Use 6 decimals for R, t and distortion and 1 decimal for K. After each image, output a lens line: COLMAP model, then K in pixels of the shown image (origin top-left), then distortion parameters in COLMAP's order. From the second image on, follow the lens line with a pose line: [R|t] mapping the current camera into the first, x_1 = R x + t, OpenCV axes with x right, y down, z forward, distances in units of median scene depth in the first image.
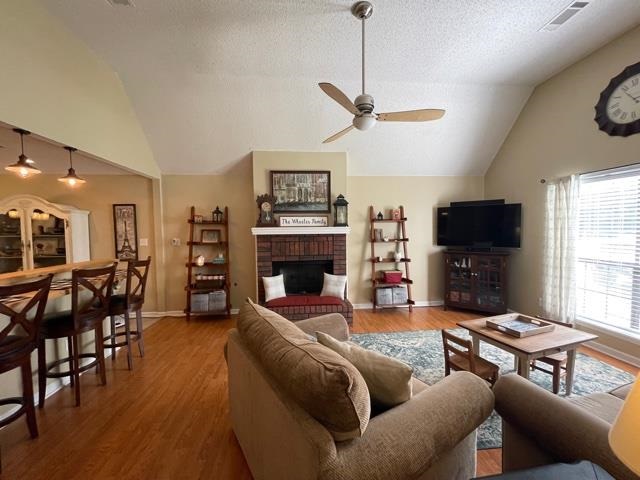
lens RADIAL K [[259.4, 0, 318.4], [0, 259.4, 240.4], [0, 0, 1]] dist [-0.001477, 0.000083]
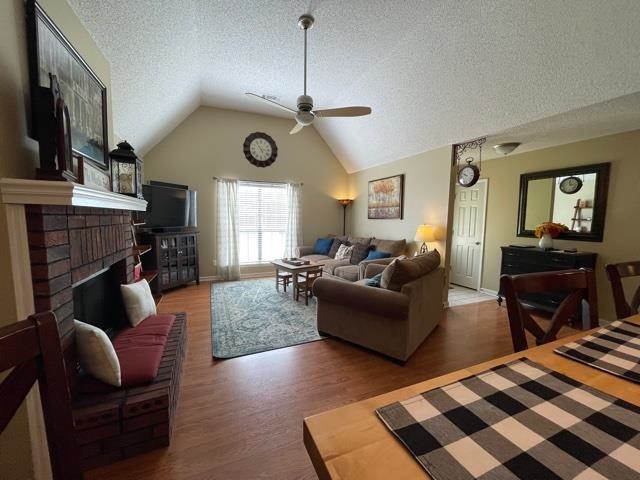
lens RADIAL K [[256.3, 0, 315.8], [0, 256.3, 240.1], [0, 0, 1]] dist [-0.000395, -0.000132]
pose [[-0.295506, -0.076672, 0.952259, -0.716907], [0.032283, 0.995404, 0.090164, 0.002895], [-0.954795, 0.057386, -0.291673, 0.943597]]
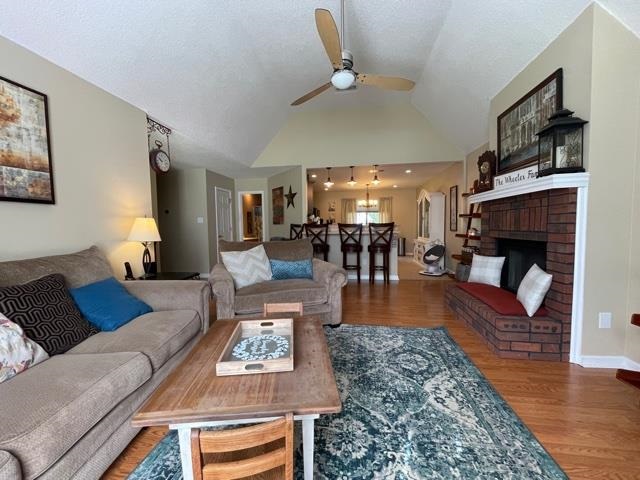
lens RADIAL K [[259.4, 0, 318.4], [0, 259.4, 240.4], [0, 0, 1]] dist [-0.001477, 0.000083]
pose [[-0.243828, 0.068861, -0.967371, 0.838619], [-0.022367, 0.996811, 0.076595, 0.052621], [0.969560, 0.040313, -0.241511, 0.829045]]
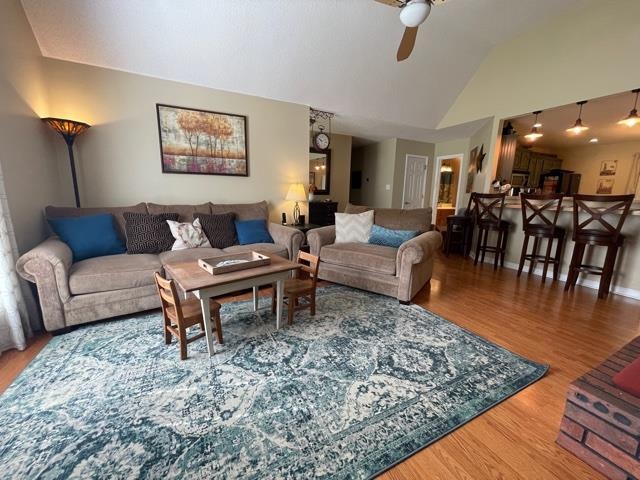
lens RADIAL K [[259.4, 0, 318.4], [0, 259.4, 240.4], [0, 0, 1]] dist [-0.001477, 0.000083]
pose [[-0.930488, 0.057609, -0.361765, 0.556826], [-0.026826, 0.974189, 0.224135, 0.039194], [0.365340, 0.218259, -0.904925, 1.252692]]
